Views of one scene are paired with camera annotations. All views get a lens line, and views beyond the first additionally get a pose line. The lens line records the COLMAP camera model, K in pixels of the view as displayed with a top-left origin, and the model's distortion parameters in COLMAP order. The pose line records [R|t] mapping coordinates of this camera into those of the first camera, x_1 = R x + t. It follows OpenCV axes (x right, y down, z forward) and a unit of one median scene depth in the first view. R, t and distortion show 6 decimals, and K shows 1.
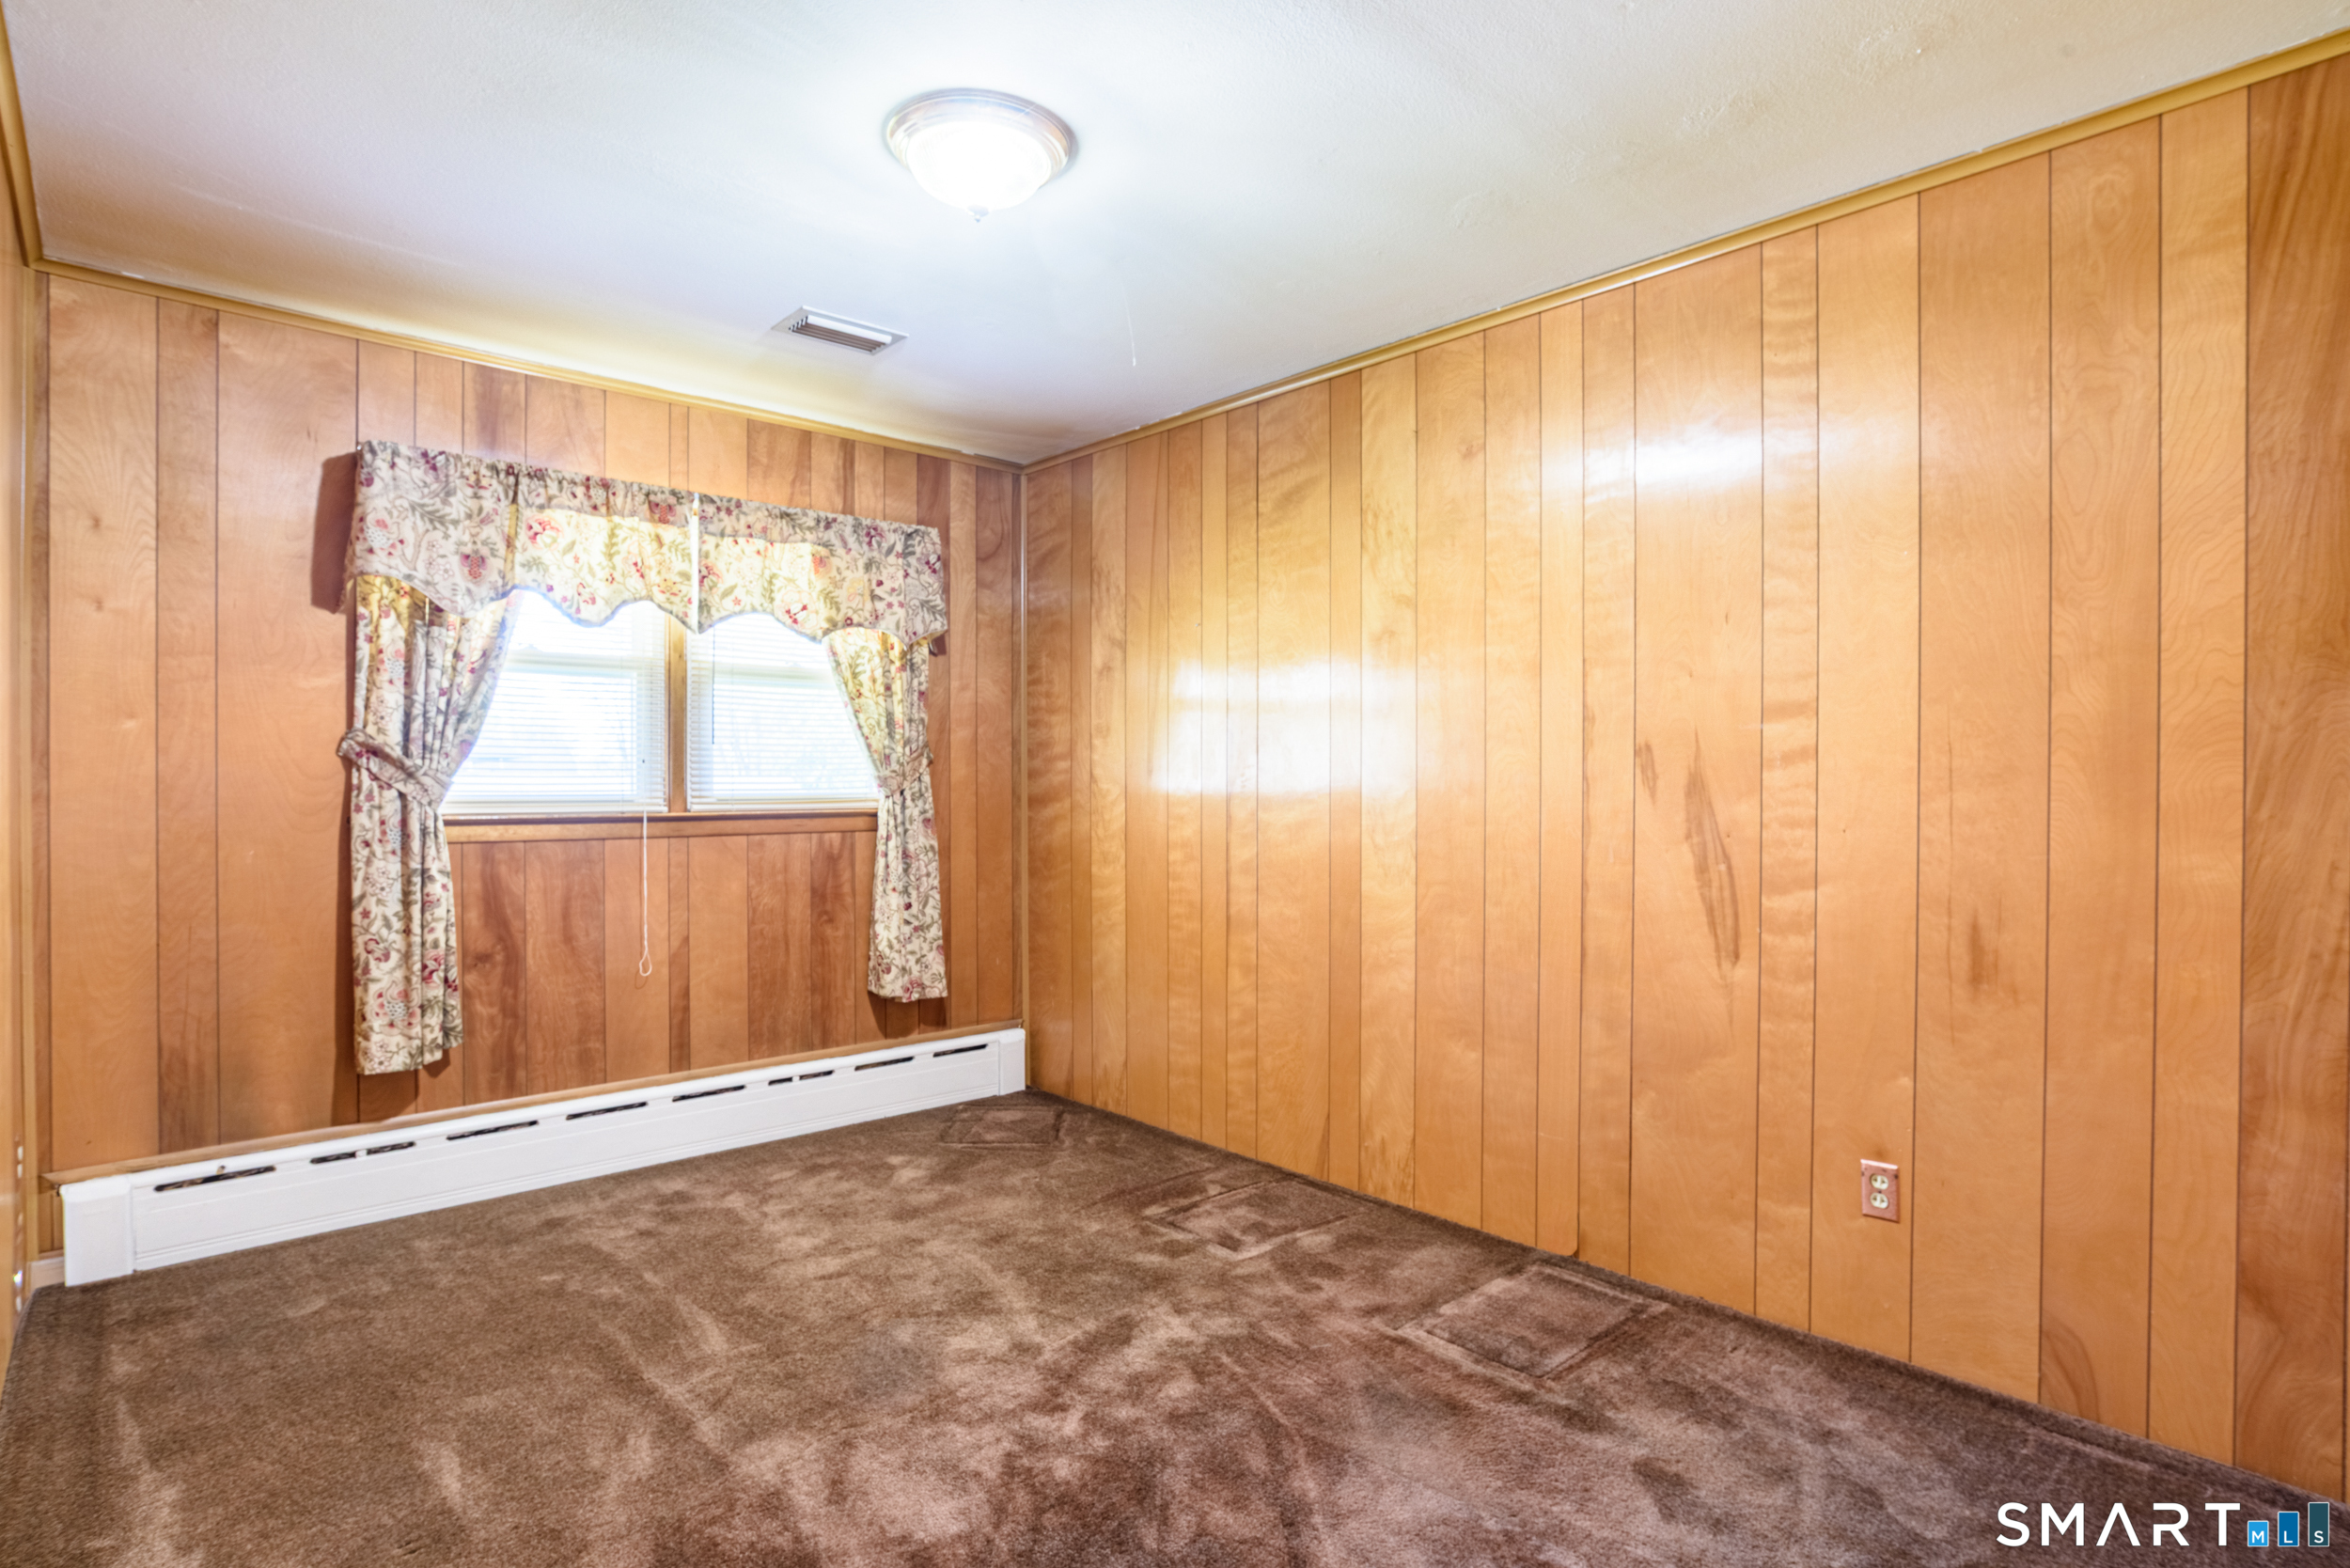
lens RADIAL K [[1195.5, 0, 1179.7], [0, 1195.5, 790.9], [0, 0, 1]] dist [-0.056631, 0.024487]
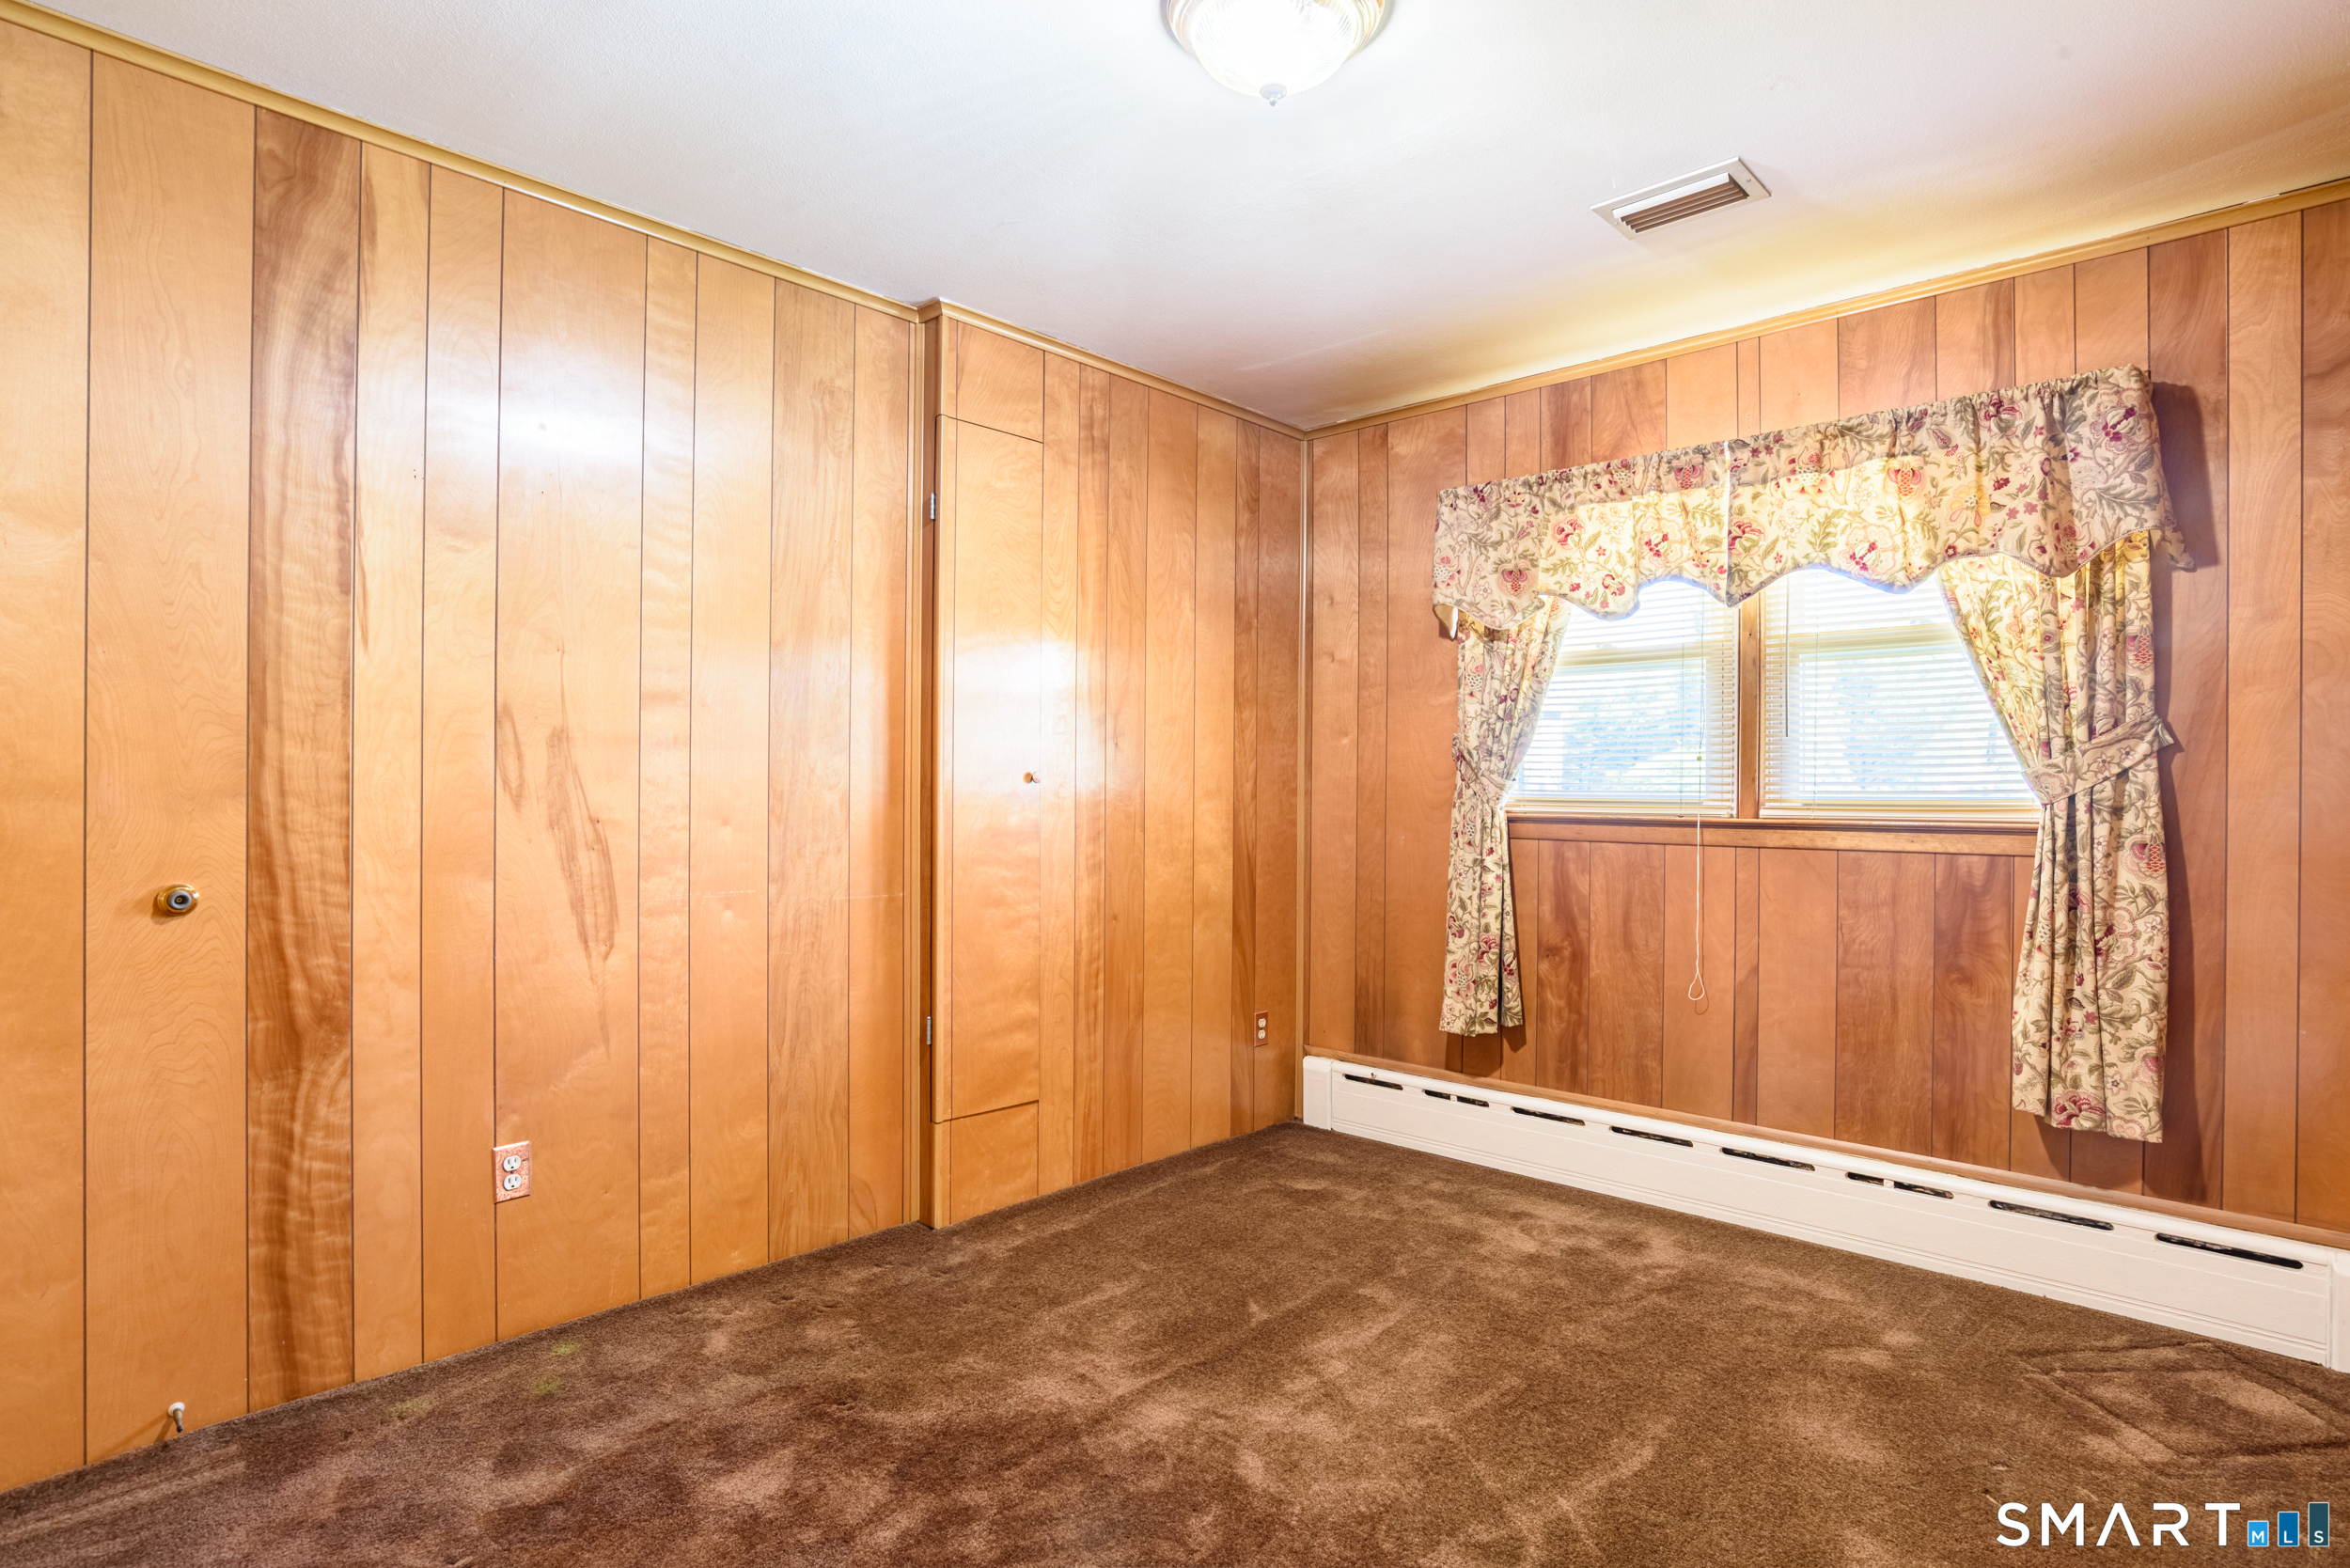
lens RADIAL K [[1195.5, 0, 1179.7], [0, 1195.5, 790.9], [0, 0, 1]] dist [-0.056631, 0.024487]
pose [[0.070050, 0.005169, -0.997530, 0.408493], [-0.011030, 0.999929, 0.004407, -0.000716], [0.997483, 0.010694, 0.070102, 0.552981]]
